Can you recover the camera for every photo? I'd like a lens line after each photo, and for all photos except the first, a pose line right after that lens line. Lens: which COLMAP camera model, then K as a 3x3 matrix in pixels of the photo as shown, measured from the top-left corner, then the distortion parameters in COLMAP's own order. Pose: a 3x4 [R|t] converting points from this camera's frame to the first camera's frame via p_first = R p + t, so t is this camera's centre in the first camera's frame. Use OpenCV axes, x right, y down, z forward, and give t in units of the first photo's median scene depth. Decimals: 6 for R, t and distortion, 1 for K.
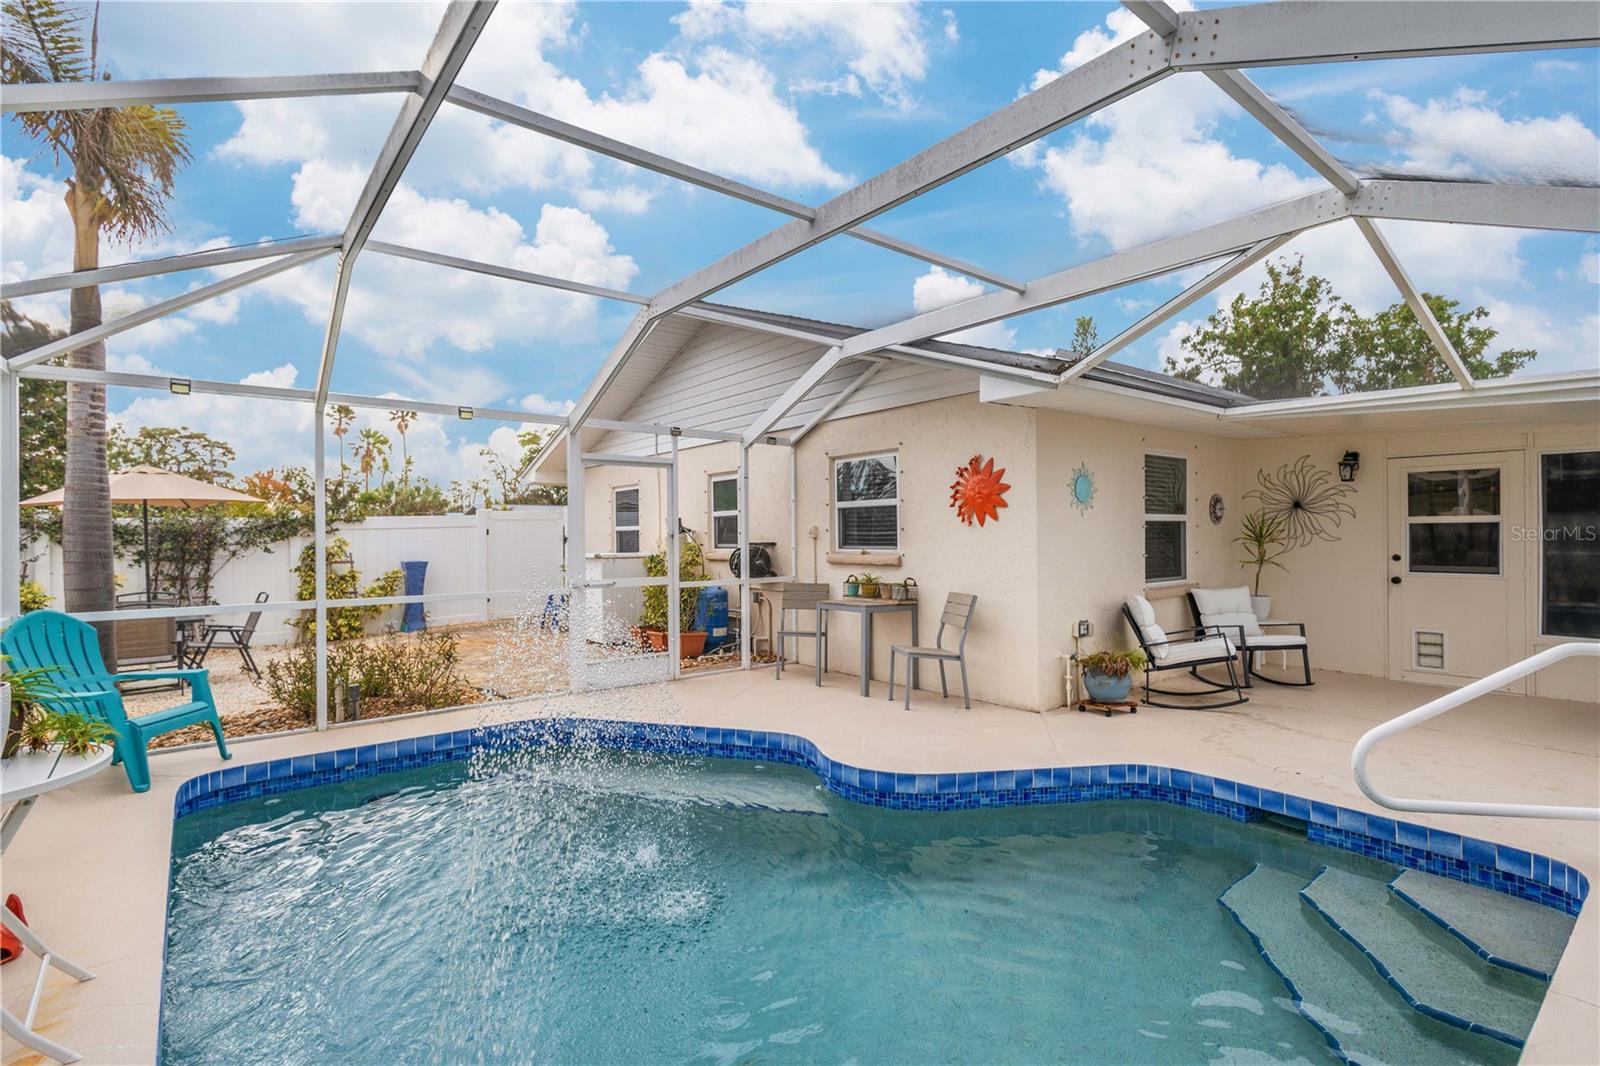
lens RADIAL K [[751.6, 0, 802.6], [0, 751.6, 538.9], [0, 0, 1]] dist [-0.002637, -0.000380]
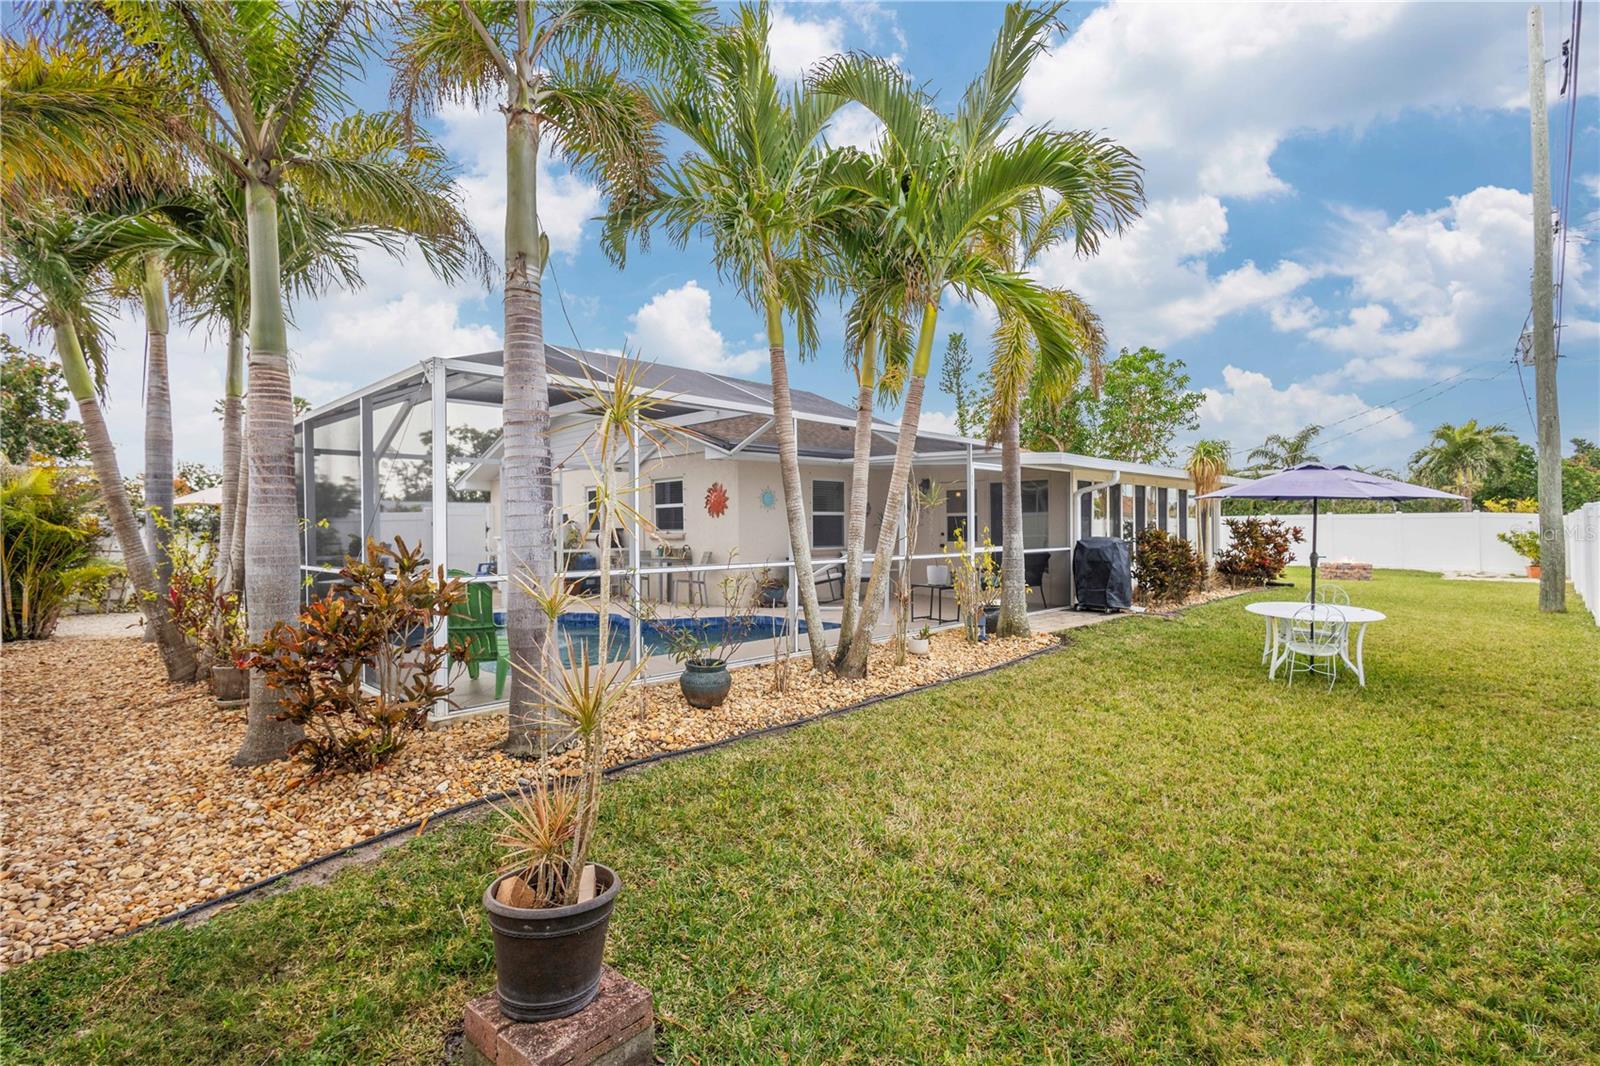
lens RADIAL K [[738.5, 0, 799.9], [0, 738.5, 543.8], [0, 0, 1]] dist [0.010413, -0.003087]
pose [[0.992963, -0.005964, 0.118272, 0.188443], [0.004383, 0.999898, 0.013619, 0.021648], [-0.118341, -0.013005, 0.992888, -0.825118]]
